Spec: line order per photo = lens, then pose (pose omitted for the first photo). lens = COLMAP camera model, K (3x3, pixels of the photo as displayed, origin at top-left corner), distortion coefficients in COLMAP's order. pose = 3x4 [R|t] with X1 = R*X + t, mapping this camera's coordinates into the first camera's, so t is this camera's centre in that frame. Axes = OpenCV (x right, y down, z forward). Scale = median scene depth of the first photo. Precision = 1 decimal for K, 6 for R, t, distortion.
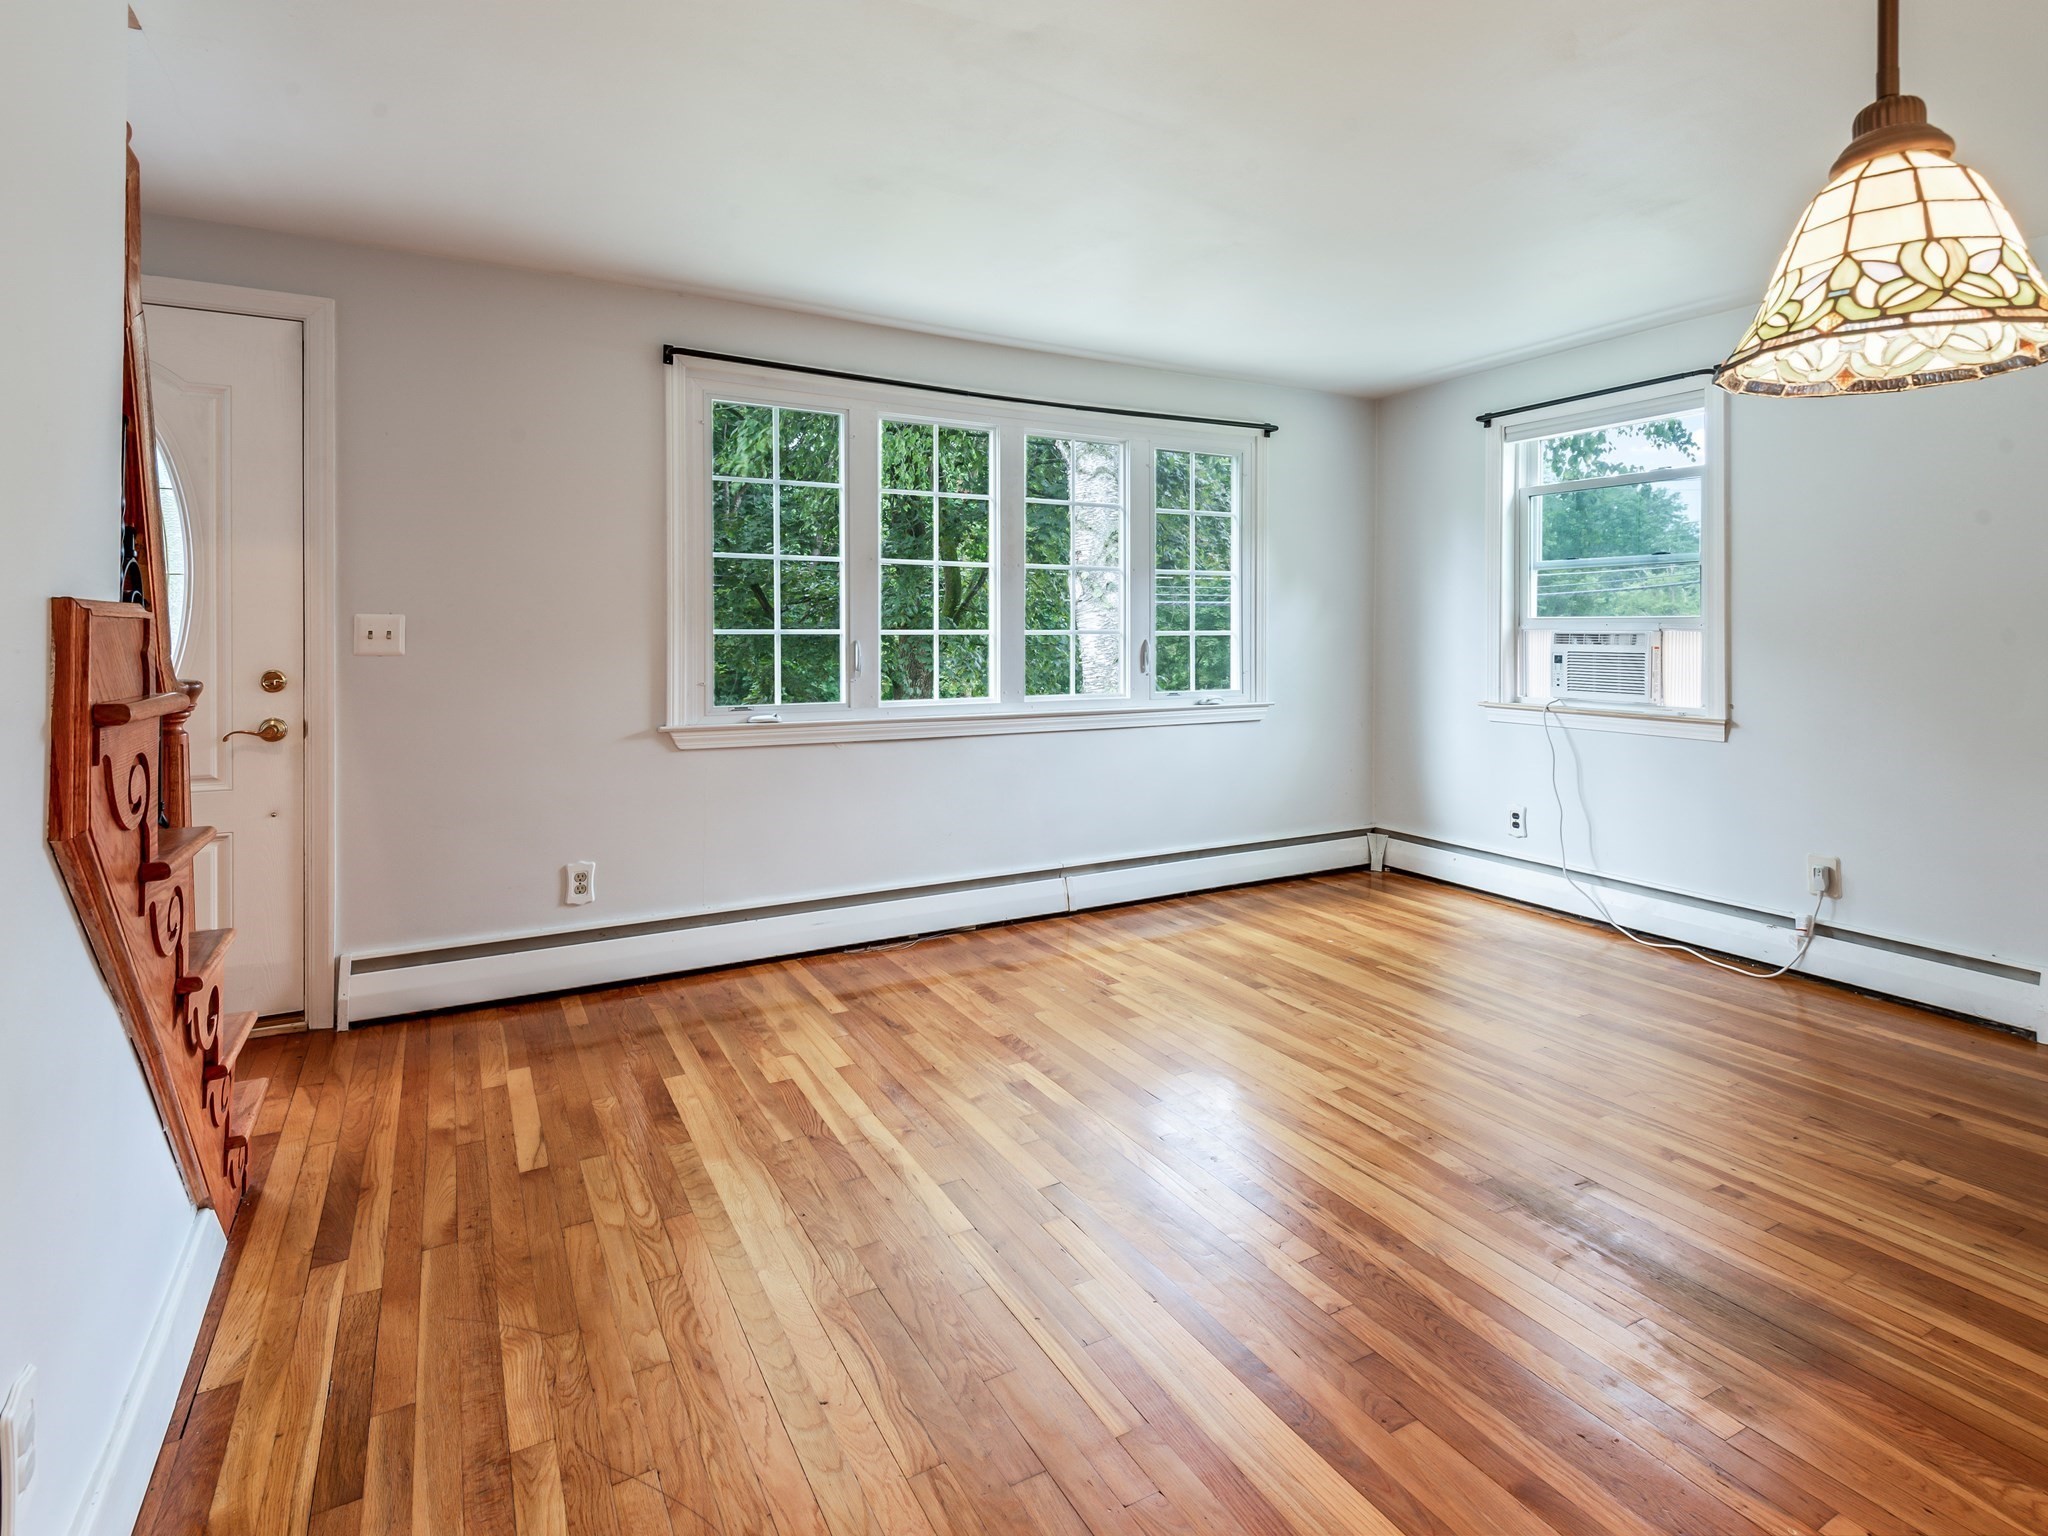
lens RADIAL K [[1056.6, 0, 1024.0], [0, 1056.6, 768.0], [0, 0, 1]] dist [0.000321, -0.000537]
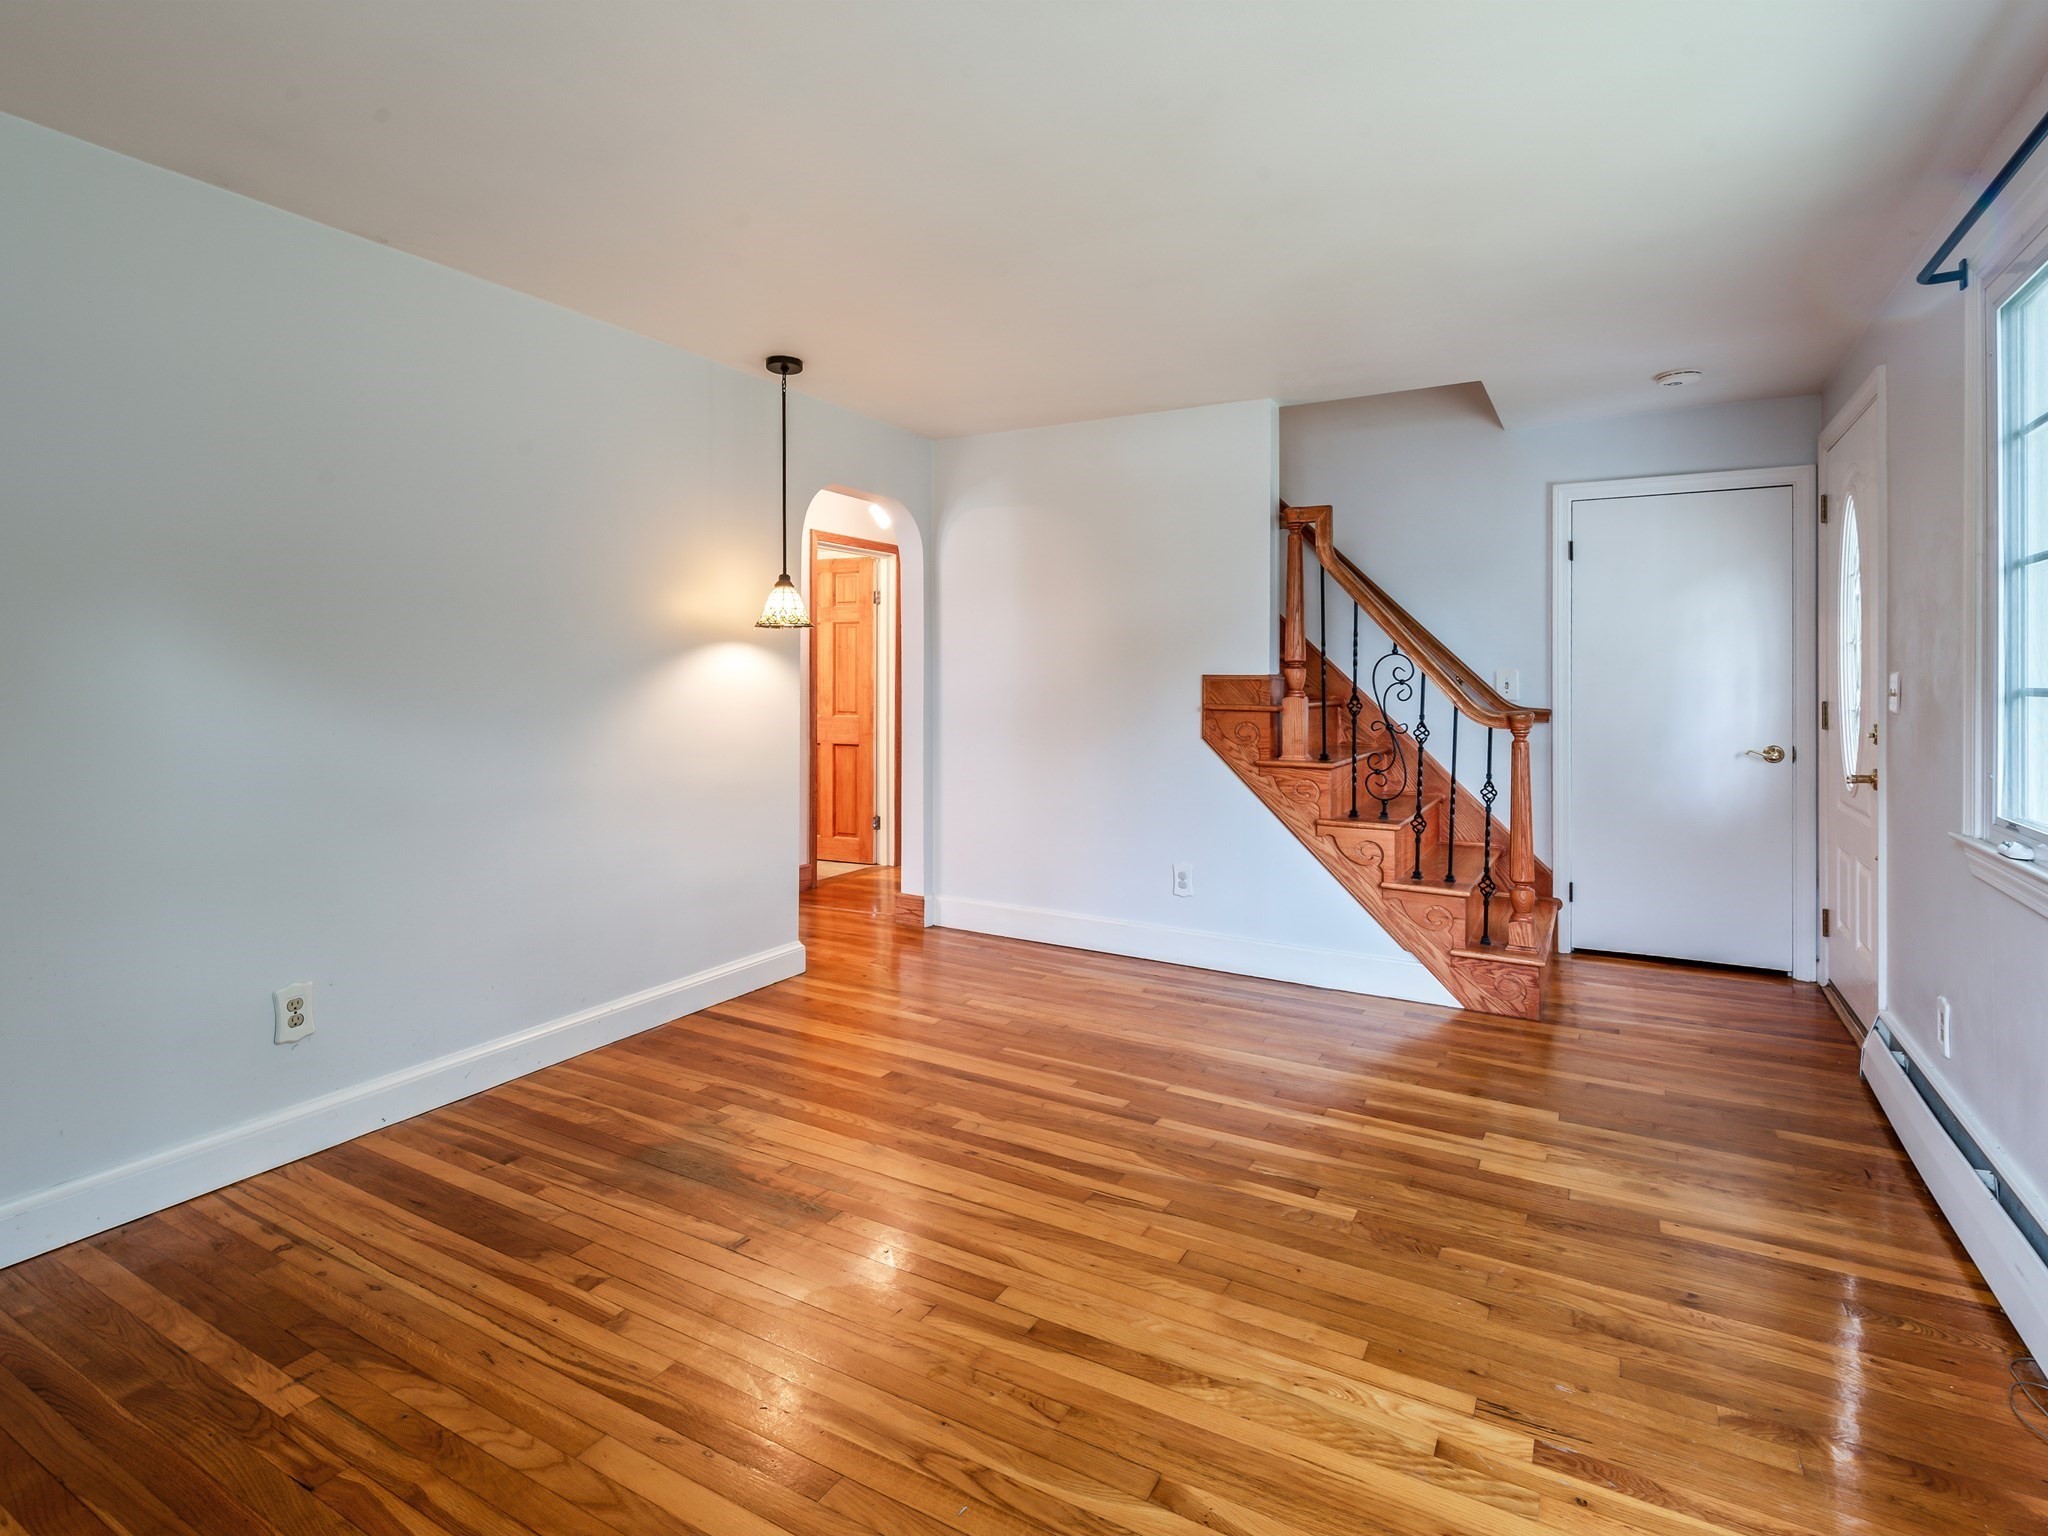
lens RADIAL K [[1056.6, 0, 1024.0], [0, 1056.6, 768.0], [0, 0, 1]] dist [0.000321, -0.000537]
pose [[-0.861877, 0.038837, -0.505629, 0.749680], [-0.071337, 0.977864, 0.196707, -0.250722], [0.502076, 0.205607, -0.840027, 1.795140]]
